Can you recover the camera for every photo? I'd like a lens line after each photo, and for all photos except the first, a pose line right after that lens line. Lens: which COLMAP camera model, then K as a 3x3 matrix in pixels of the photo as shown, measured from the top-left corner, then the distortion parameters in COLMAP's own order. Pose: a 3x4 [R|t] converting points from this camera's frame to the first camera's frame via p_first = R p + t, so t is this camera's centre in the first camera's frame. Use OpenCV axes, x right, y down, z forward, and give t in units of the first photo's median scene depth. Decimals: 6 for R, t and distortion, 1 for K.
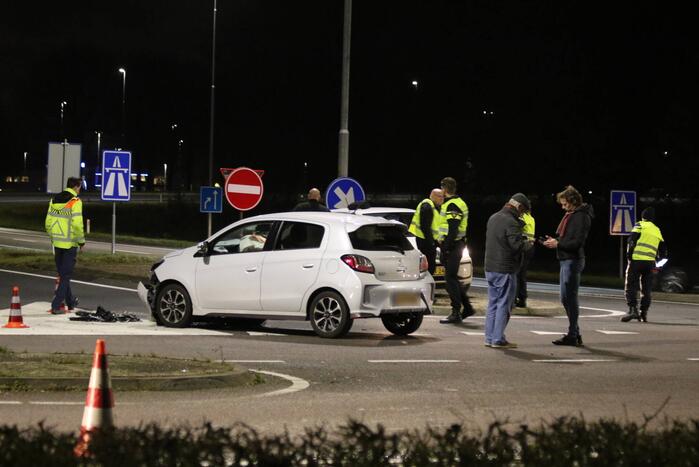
lens RADIAL K [[2286.5, 0, 349.5], [0, 2286.5, 233.5], [0, 0, 1]] dist [-0.399491, -2.106086]
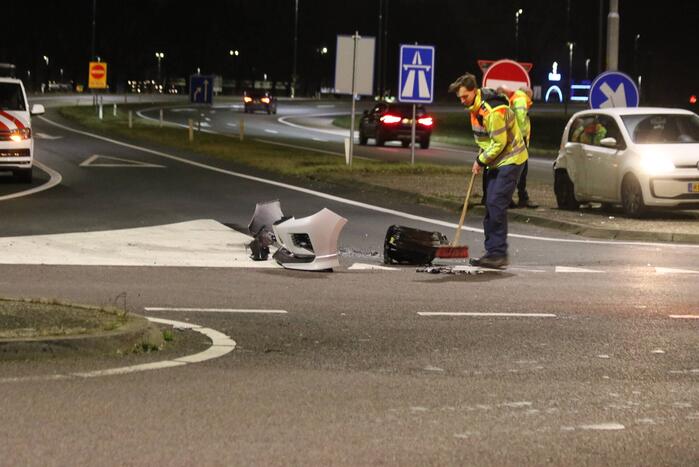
lens RADIAL K [[2286.5, 0, 349.5], [0, 2286.5, 233.5], [0, 0, 1]] dist [-0.399491, -2.106086]
pose [[0.976527, 0.015023, -0.214869, 0.113991], [-0.006905, 0.999235, 0.038484, 0.004122], [0.215283, -0.036097, 0.975884, 0.262178]]
